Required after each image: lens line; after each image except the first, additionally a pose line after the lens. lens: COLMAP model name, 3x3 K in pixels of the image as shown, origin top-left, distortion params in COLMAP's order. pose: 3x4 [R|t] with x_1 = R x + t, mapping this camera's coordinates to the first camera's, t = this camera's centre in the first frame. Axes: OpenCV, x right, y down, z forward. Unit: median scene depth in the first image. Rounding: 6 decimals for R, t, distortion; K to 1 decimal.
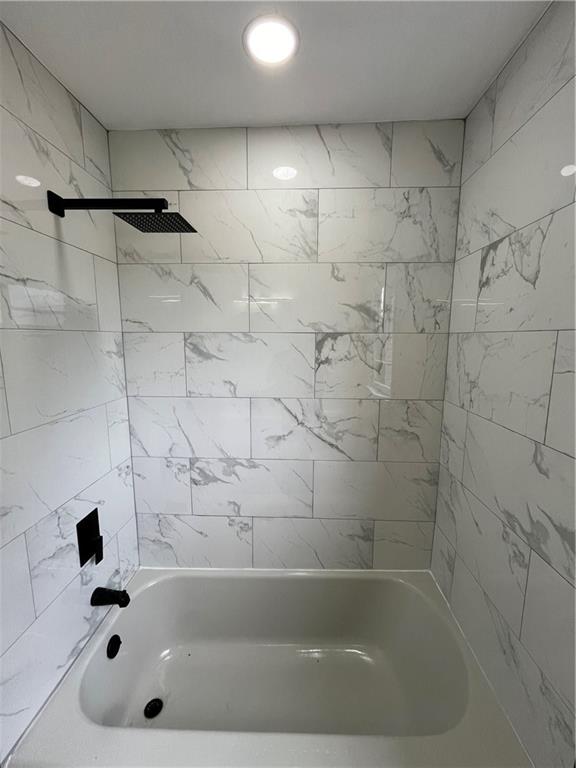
lens RADIAL K [[314.1, 0, 289.1], [0, 314.1, 383.2], [0, 0, 1]] dist [-0.001952, 0.000196]
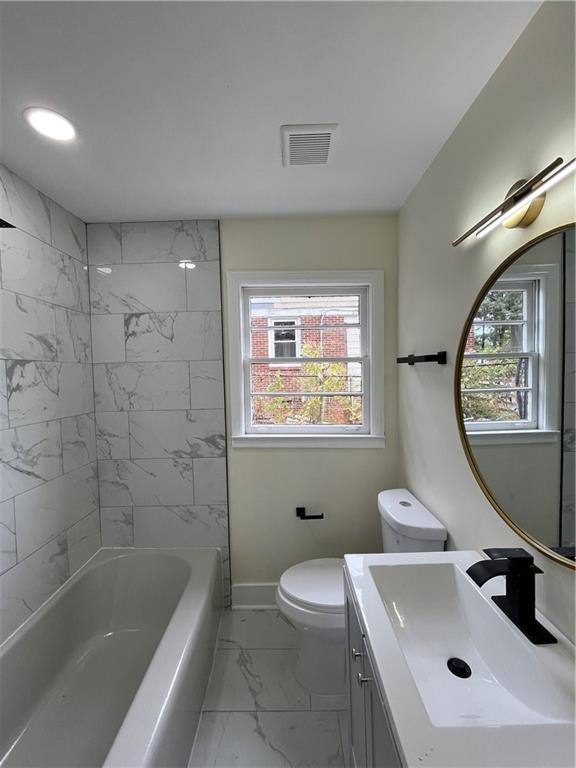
lens RADIAL K [[314.1, 0, 289.3], [0, 314.1, 383.9], [0, 0, 1]] dist [-0.001952, 0.000196]
pose [[-0.039340, -0.035351, 0.998600, -0.912681], [0.171803, 0.984252, 0.041611, 0.022719], [-0.984345, 0.173200, -0.032647, 0.193678]]
